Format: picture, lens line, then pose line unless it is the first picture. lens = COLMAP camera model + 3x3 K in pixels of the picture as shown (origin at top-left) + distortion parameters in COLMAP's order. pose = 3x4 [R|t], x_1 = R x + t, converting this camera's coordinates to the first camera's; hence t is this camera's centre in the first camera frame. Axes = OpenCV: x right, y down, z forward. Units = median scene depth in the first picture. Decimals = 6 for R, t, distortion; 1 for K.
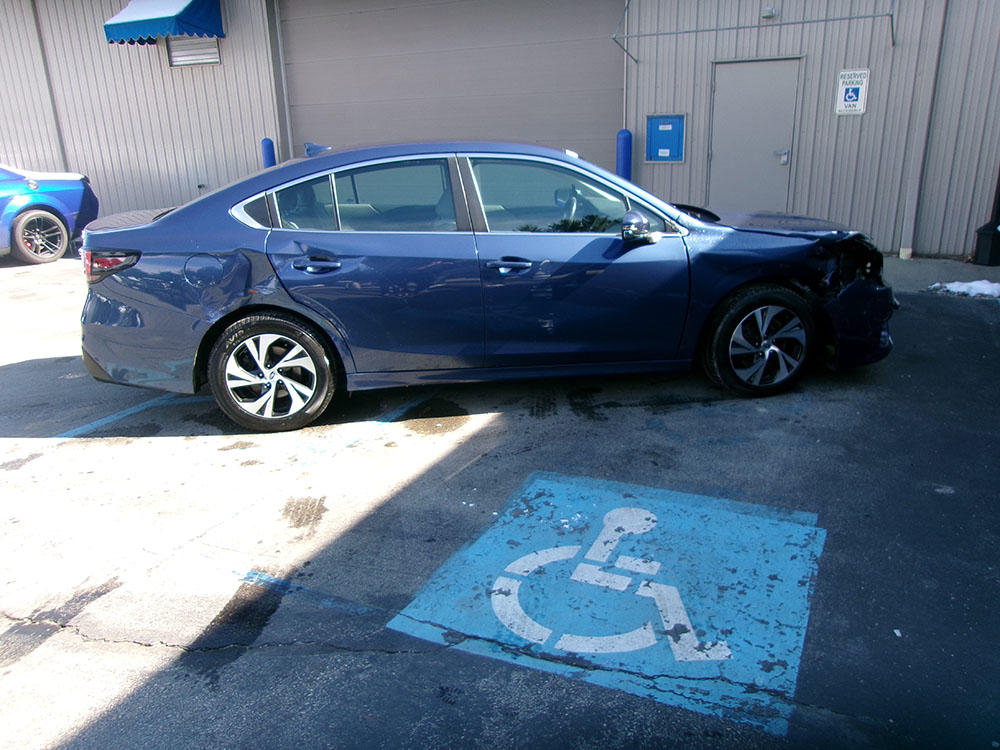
lens RADIAL K [[770.7, 0, 495.3], [0, 770.7, 378.7], [0, 0, 1]] dist [-0.017320, 0.032868]
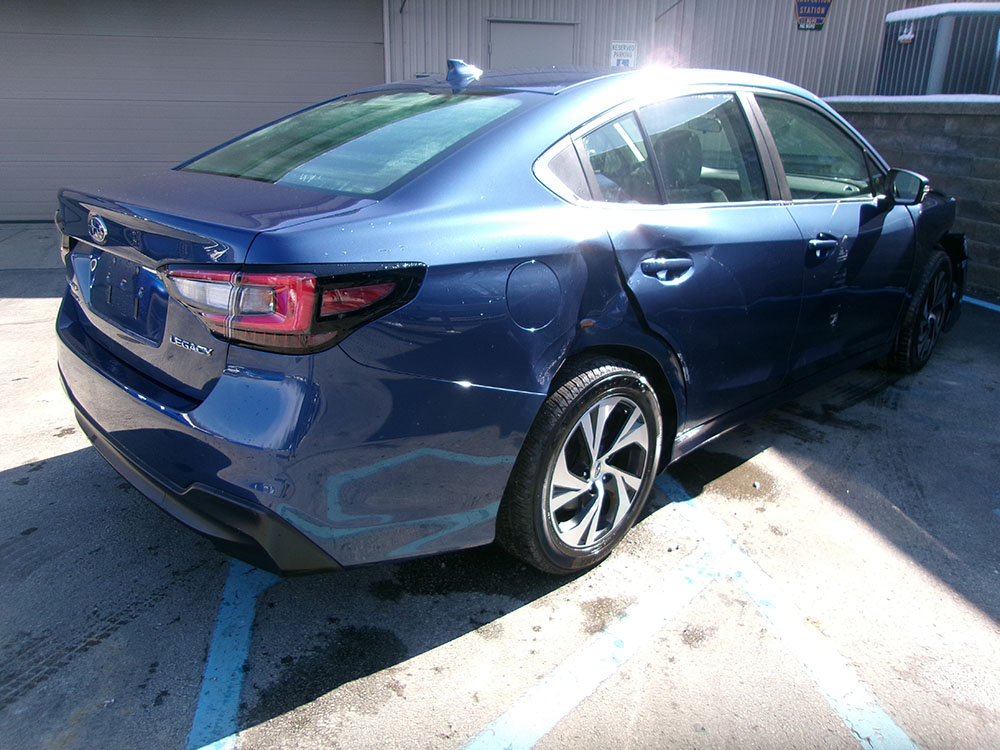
lens RADIAL K [[770.7, 0, 492.8], [0, 770.7, 377.5], [0, 0, 1]] dist [-0.017320, 0.032868]
pose [[0.796670, -0.164707, 0.581540, -0.659782], [0.154199, 0.985702, 0.067934, -0.119019], [-0.584414, 0.035551, 0.810676, 0.586106]]
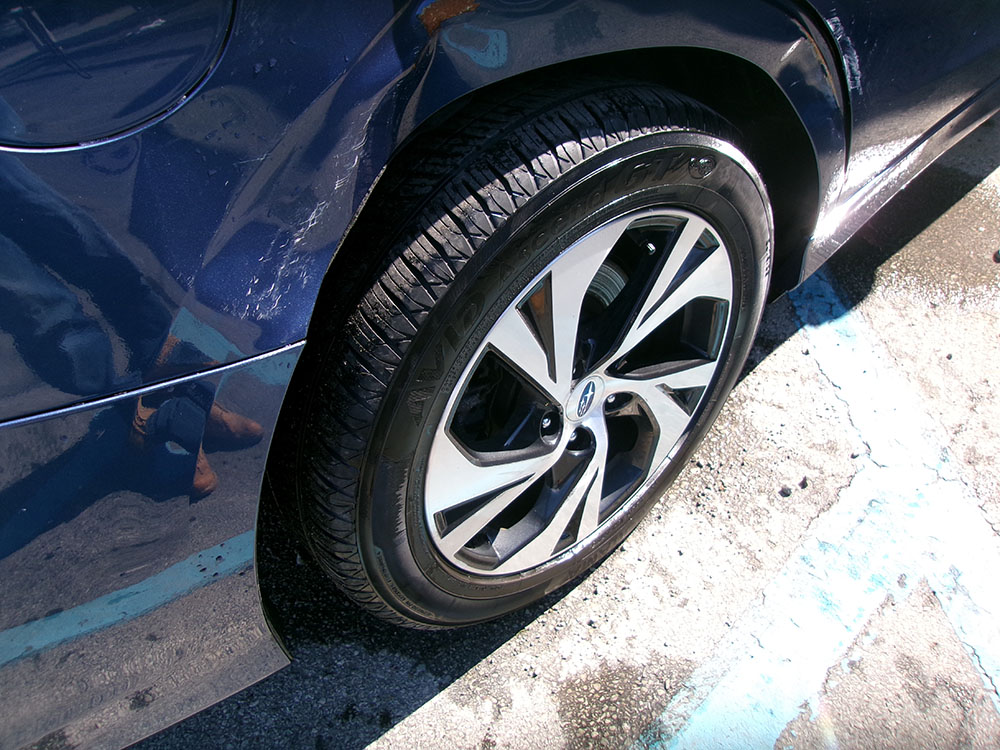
lens RADIAL K [[770.7, 0, 491.7], [0, 770.7, 371.2], [0, 0, 1]] dist [-0.017320, 0.032868]
pose [[0.836639, -0.478613, 0.266392, -0.362836], [0.309365, 0.814219, 0.491264, -0.121992], [-0.452027, -0.328598, 0.829274, 0.832318]]
